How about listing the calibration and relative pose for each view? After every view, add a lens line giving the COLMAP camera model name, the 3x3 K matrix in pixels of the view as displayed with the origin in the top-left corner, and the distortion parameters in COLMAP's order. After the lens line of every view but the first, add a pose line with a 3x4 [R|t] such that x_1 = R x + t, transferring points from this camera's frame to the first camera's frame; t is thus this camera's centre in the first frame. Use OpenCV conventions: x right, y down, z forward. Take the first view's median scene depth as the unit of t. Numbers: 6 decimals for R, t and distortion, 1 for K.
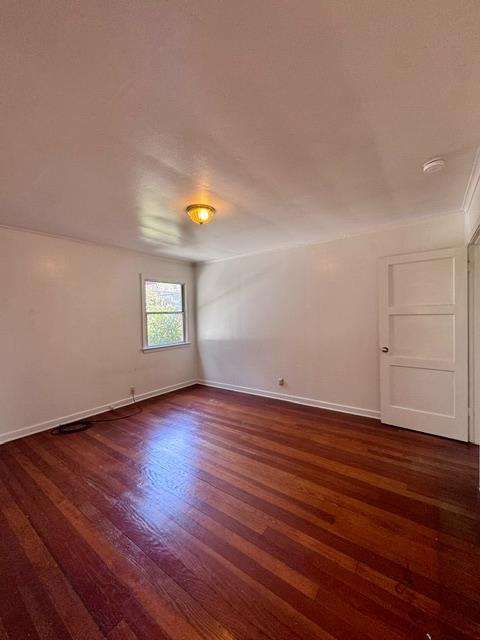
lens RADIAL K [[255.6, 0, 240.0], [0, 255.6, 320.0], [0, 0, 1]] dist [0.001312, 0.000276]
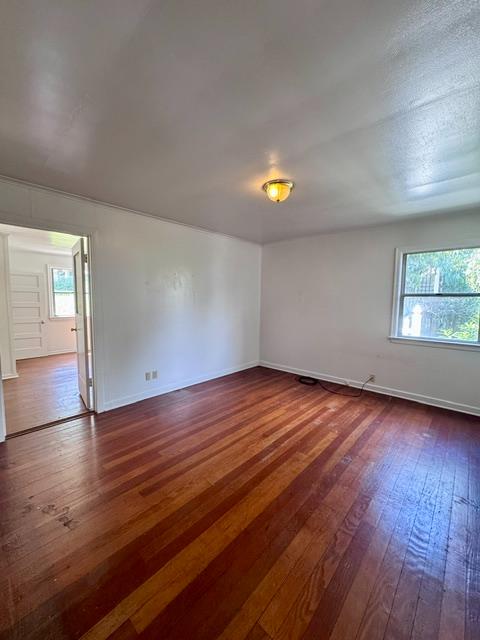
lens RADIAL K [[255.6, 0, 240.0], [0, 255.6, 320.0], [0, 0, 1]] dist [0.001312, 0.000276]
pose [[-0.100910, 0.105055, -0.989333, 0.698617], [-0.021829, 0.993936, 0.107770, -0.031428], [0.994656, 0.032471, -0.098005, 0.798343]]
